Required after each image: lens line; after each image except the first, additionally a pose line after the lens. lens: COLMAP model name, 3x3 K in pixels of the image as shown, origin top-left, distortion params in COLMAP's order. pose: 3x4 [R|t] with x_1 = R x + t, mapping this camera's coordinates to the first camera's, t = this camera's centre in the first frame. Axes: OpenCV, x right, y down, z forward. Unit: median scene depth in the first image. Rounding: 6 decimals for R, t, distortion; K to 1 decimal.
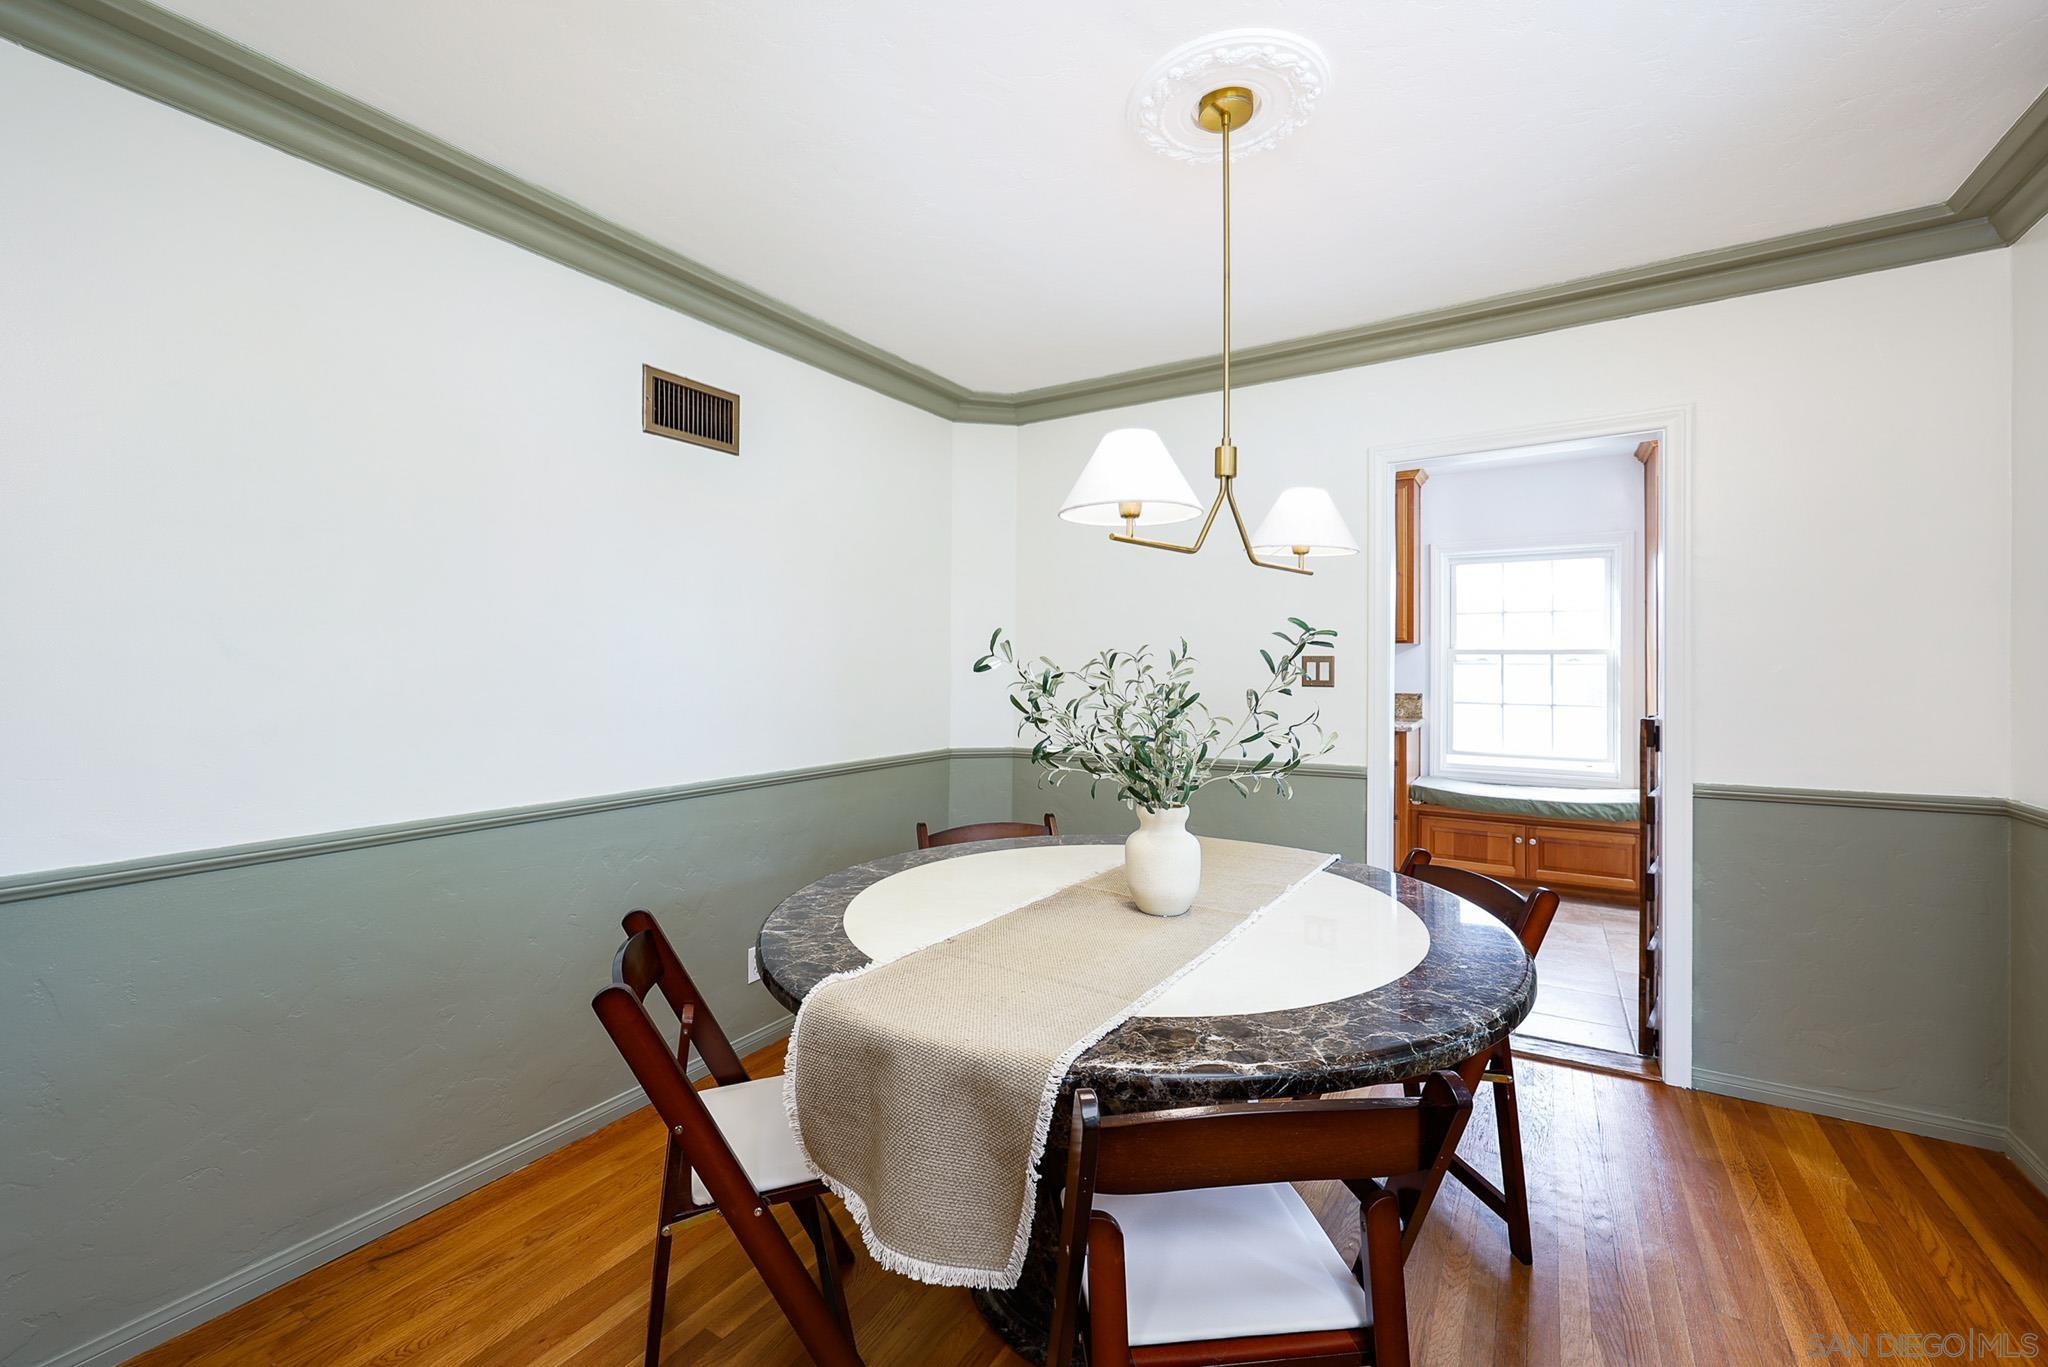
lens RADIAL K [[827.5, 0, 1013.0], [0, 827.5, 671.4], [0, 0, 1]] dist [0.000738, 0.000024]
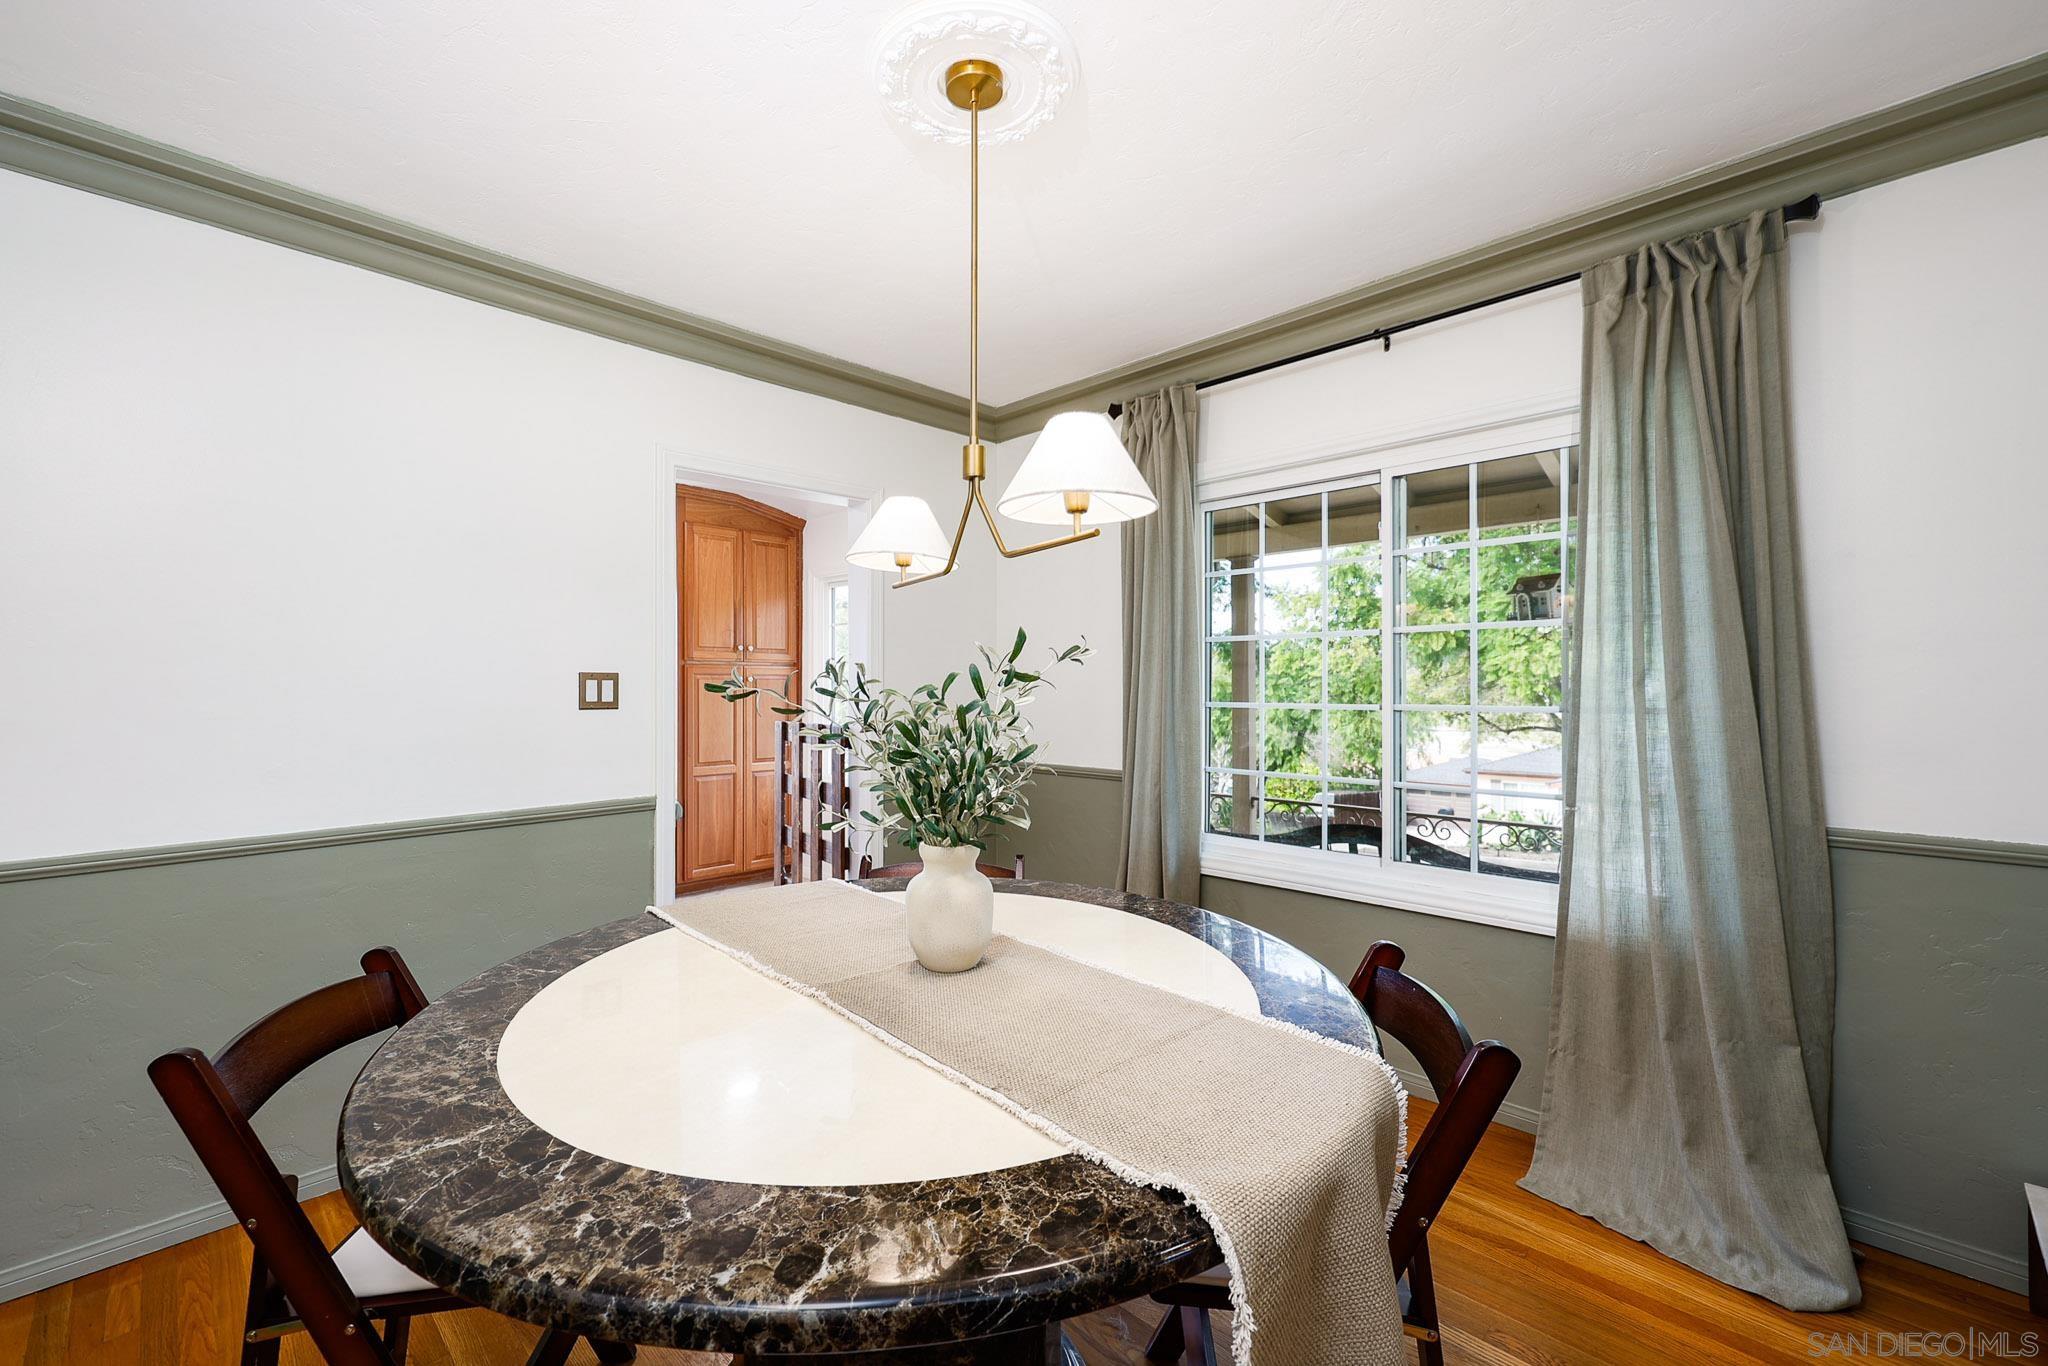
lens RADIAL K [[827.5, 0, 1013.0], [0, 827.5, 676.4], [0, 0, 1]] dist [0.000738, 0.000024]
pose [[0.248074, 0.005597, 0.968725, -0.619713], [0.017187, 0.999800, -0.010177, 0.001243], [-0.968589, 0.019174, 0.247929, 0.705288]]
